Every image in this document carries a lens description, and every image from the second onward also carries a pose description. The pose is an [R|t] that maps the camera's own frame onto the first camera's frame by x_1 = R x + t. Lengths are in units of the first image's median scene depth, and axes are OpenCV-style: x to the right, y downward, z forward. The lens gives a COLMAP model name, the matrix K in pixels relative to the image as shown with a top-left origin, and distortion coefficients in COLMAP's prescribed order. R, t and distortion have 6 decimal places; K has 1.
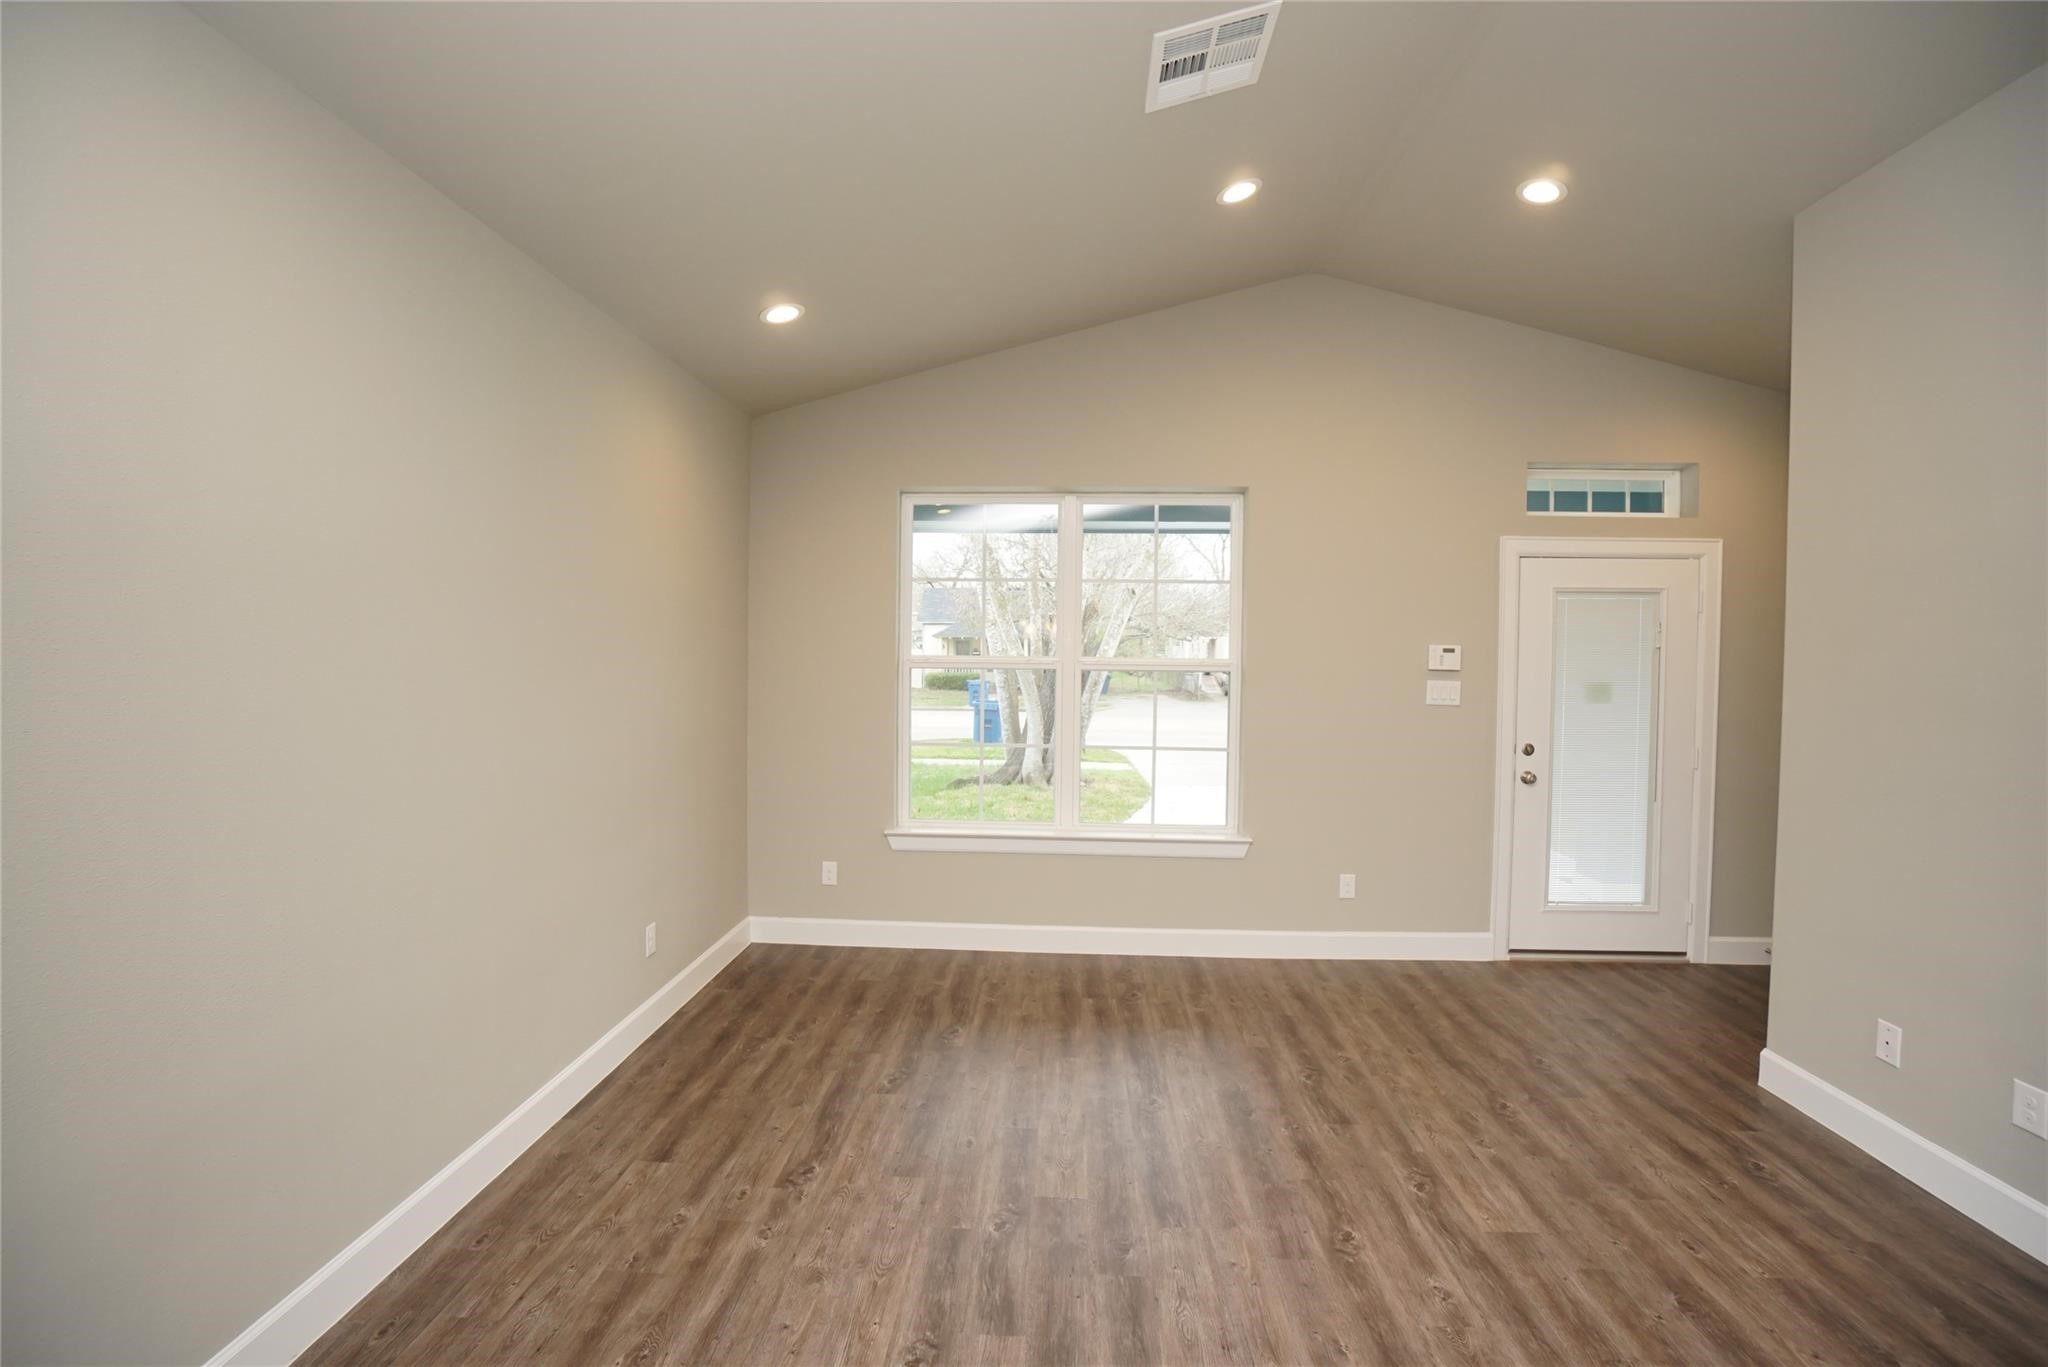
lens RADIAL K [[889.0, 0, 1010.3], [0, 889.0, 679.8], [0, 0, 1]] dist [-0.073142, 0.026537]
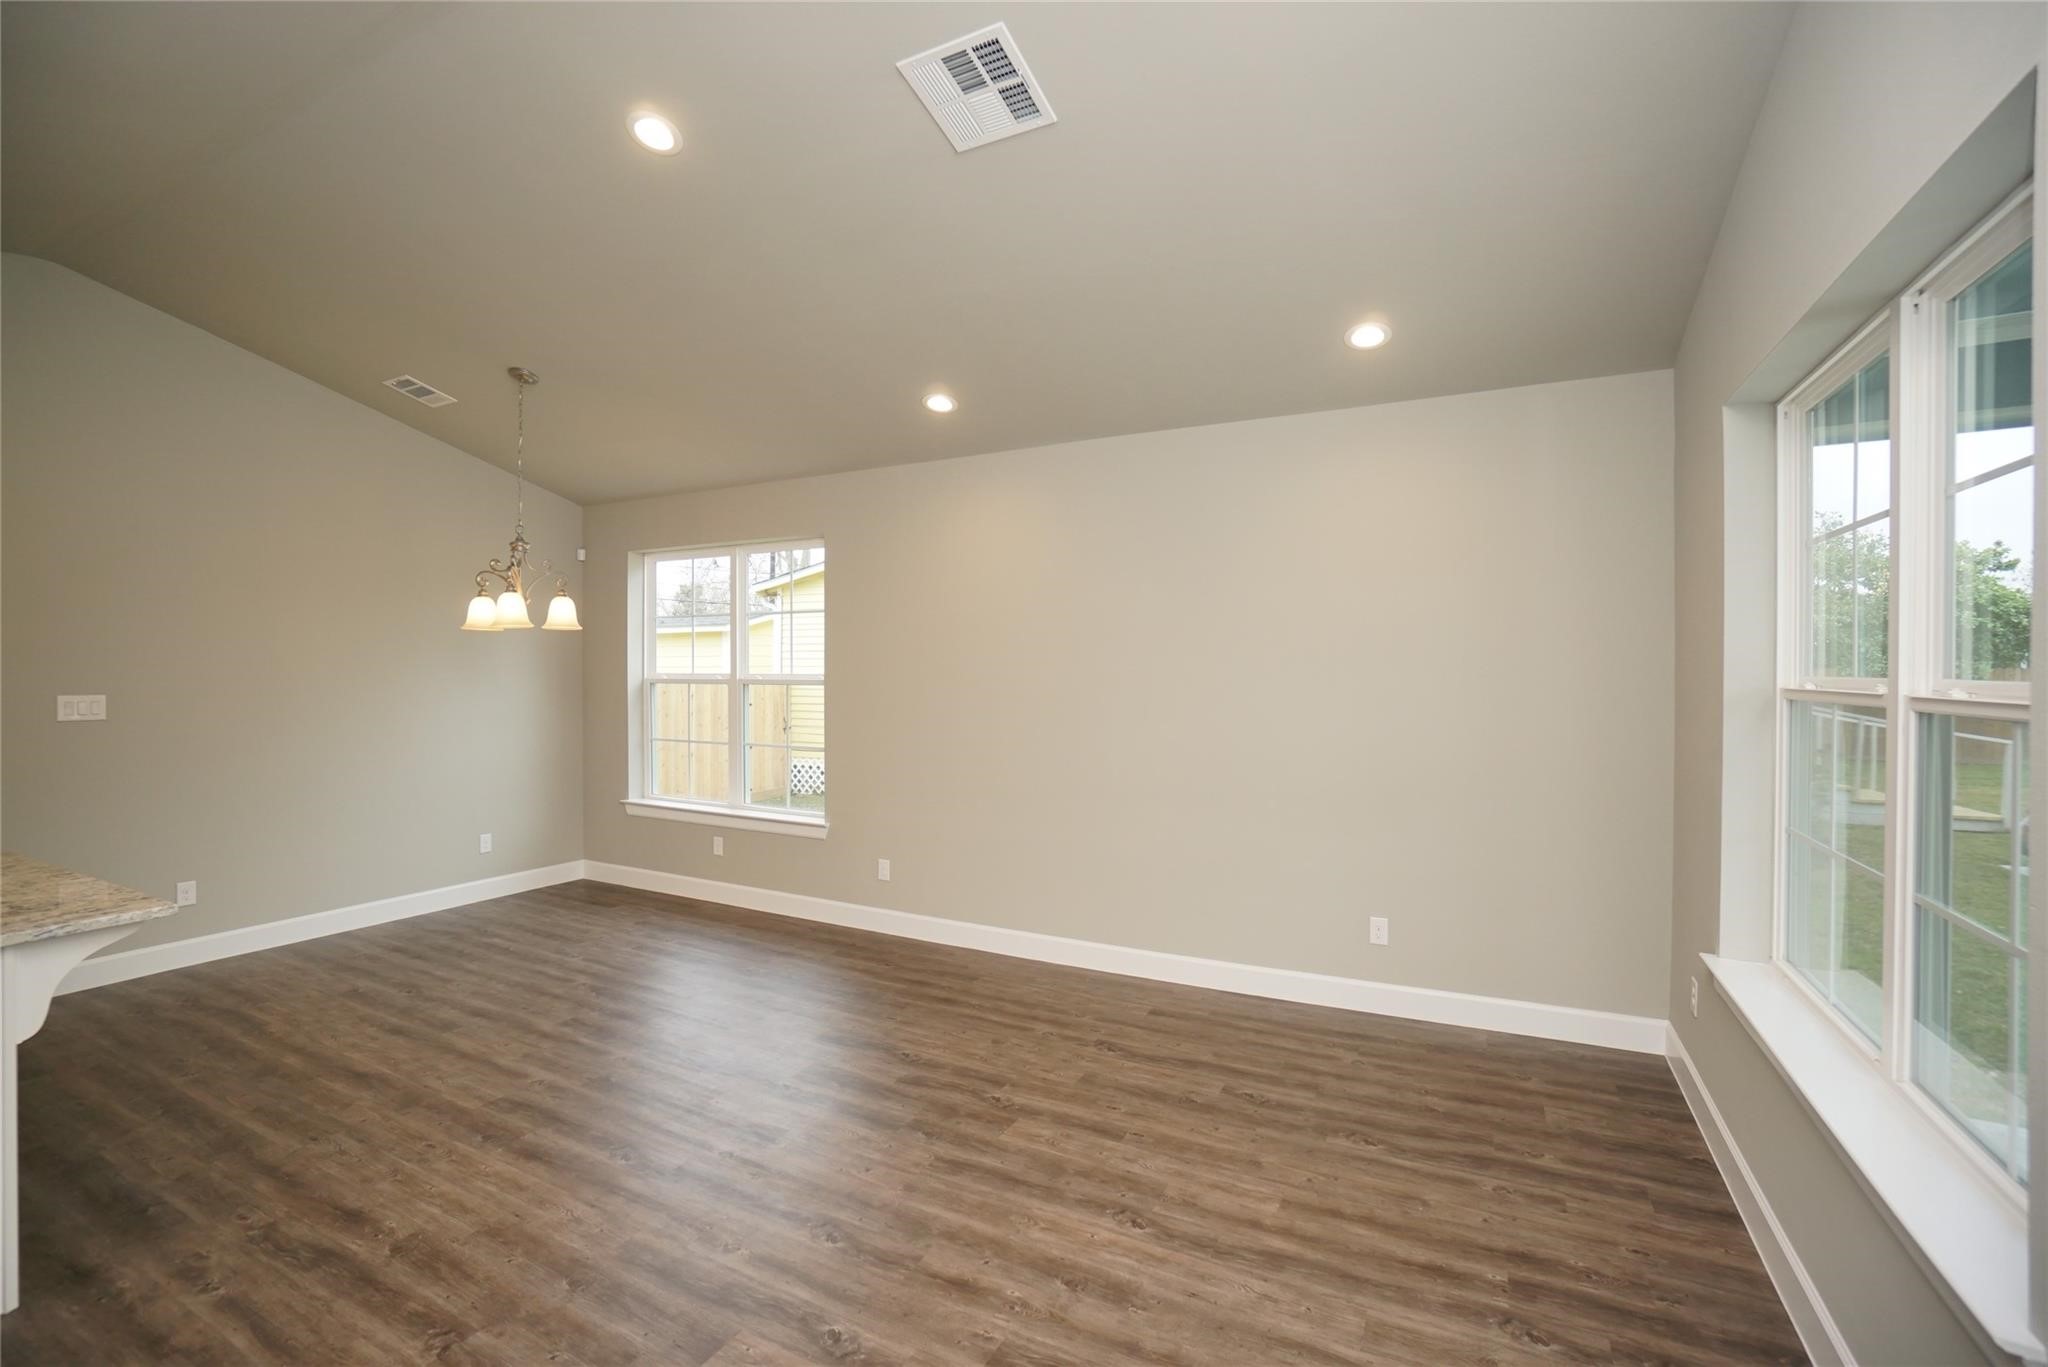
lens RADIAL K [[889.0, 0, 1010.3], [0, 889.0, 679.8], [0, 0, 1]] dist [-0.073142, 0.026537]
pose [[-0.409099, -0.003144, -0.912485, 1.054344], [-0.030857, 0.999470, 0.010390, -0.024685], [0.911968, 0.032407, -0.408979, 1.350666]]
